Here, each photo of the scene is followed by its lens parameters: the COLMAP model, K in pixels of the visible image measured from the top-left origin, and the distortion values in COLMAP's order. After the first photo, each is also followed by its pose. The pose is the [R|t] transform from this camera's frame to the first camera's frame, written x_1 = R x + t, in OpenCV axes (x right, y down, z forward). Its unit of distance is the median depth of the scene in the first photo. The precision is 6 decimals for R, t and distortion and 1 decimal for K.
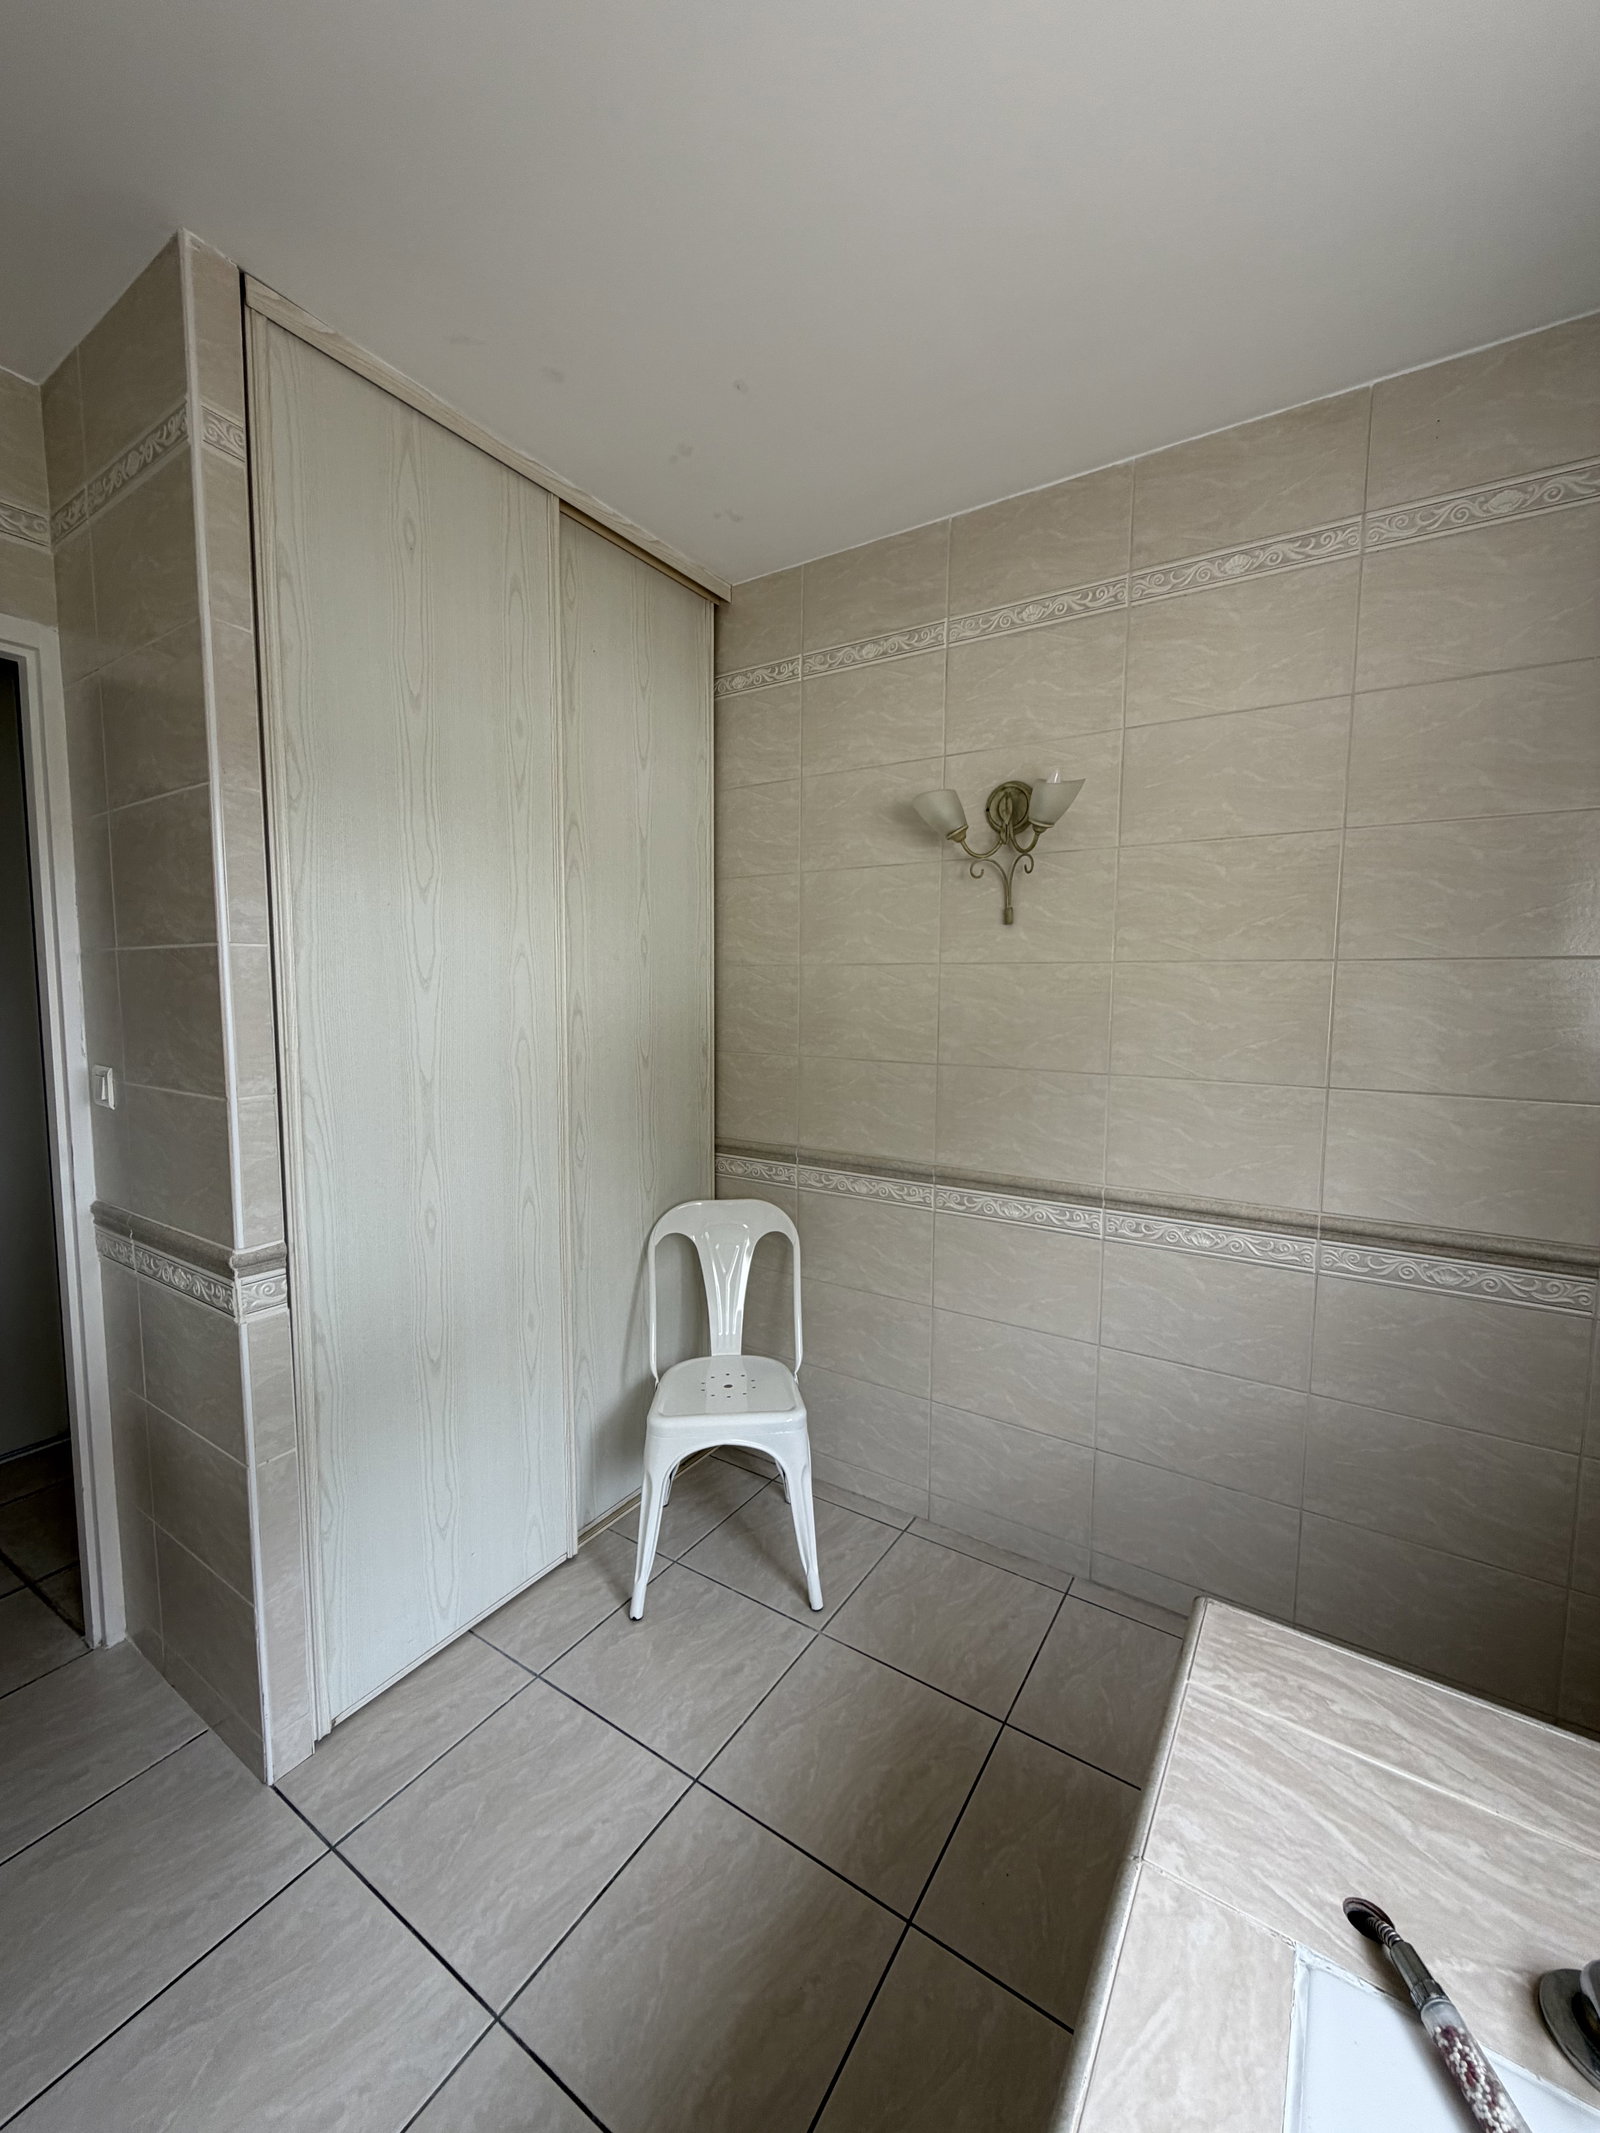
lens RADIAL K [[846.7, 0, 801.7], [0, 846.7, 1062.3], [0, 0, 1]] dist [0.000204, -0.000061]
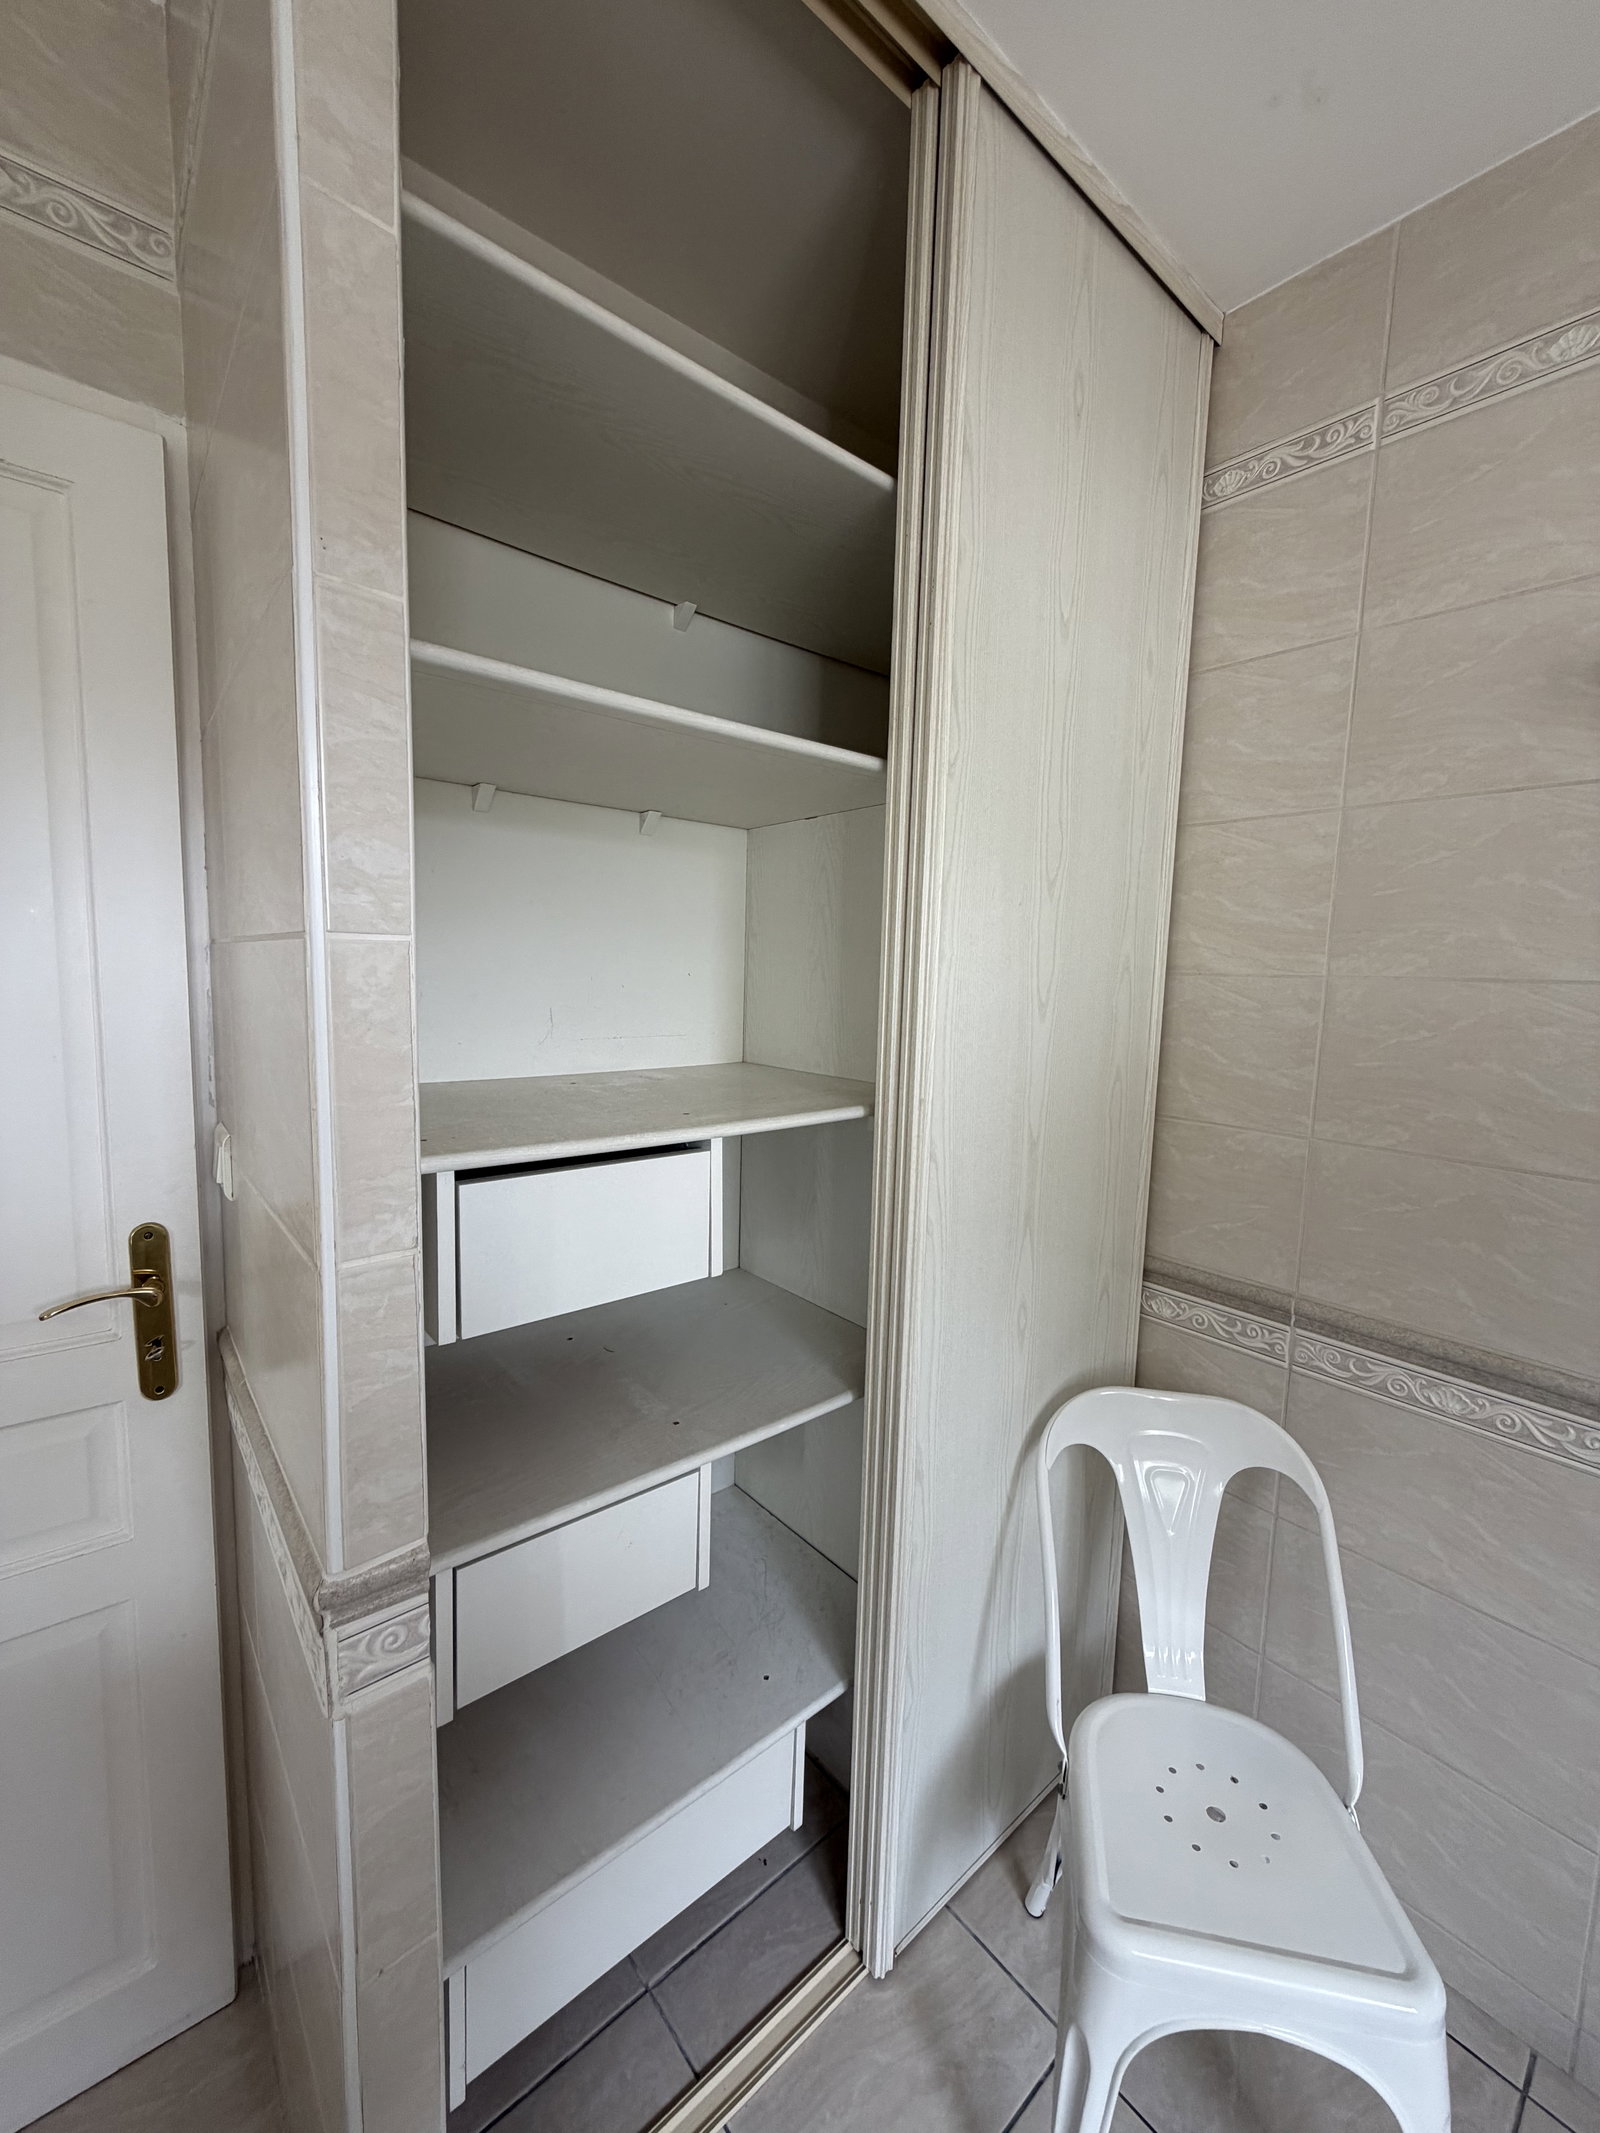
lens RADIAL K [[865.2, 0, 802.4], [0, 865.2, 1059.3], [0, 0, 1]] dist [0.000305, 0.000050]
pose [[0.958969, 0.048443, -0.279343, -0.185100], [-0.046689, 0.998826, 0.012933, -0.056546], [0.279642, 0.000640, 0.960104, 0.388762]]
